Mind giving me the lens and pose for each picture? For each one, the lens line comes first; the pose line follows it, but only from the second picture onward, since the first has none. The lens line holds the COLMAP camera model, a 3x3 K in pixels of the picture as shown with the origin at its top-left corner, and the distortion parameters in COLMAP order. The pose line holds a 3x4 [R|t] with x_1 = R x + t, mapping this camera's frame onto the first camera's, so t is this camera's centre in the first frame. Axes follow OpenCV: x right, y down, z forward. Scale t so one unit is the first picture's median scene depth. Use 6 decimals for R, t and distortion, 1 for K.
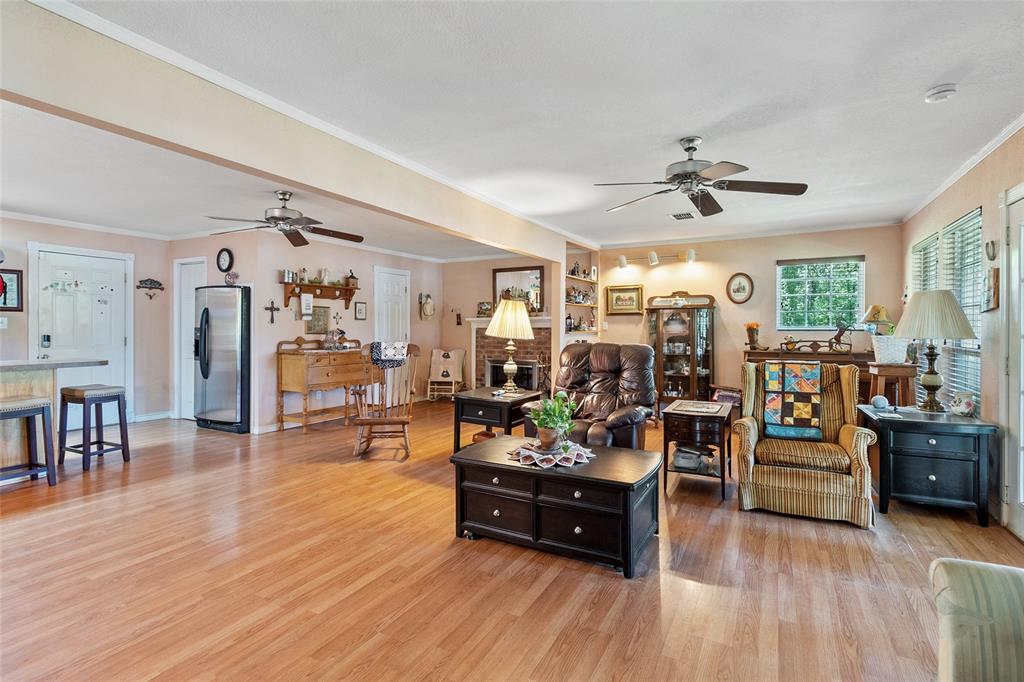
lens RADIAL K [[478.4, 0, 509.4], [0, 478.4, 335.1], [0, 0, 1]] dist [-0.002618, 0.000980]
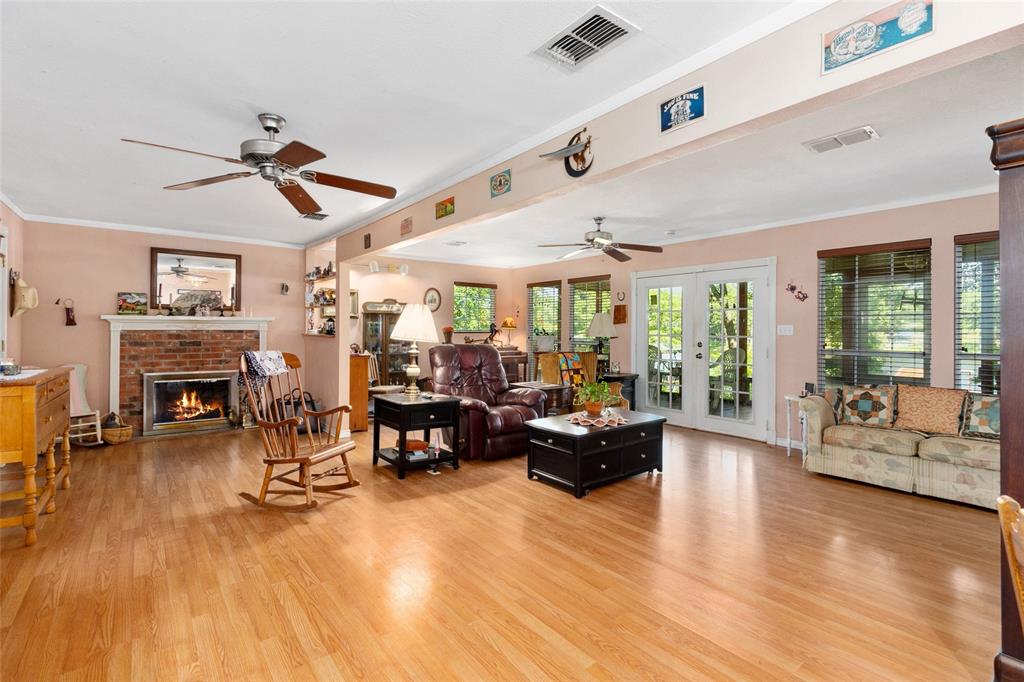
lens RADIAL K [[478.4, 0, 506.8], [0, 478.4, 334.0], [0, 0, 1]] dist [-0.002618, 0.000980]
pose [[0.399421, -0.005955, 0.916748, -0.528713], [0.010727, 0.999941, 0.001822, -0.005645], [-0.916705, 0.009106, 0.399461, 0.263666]]
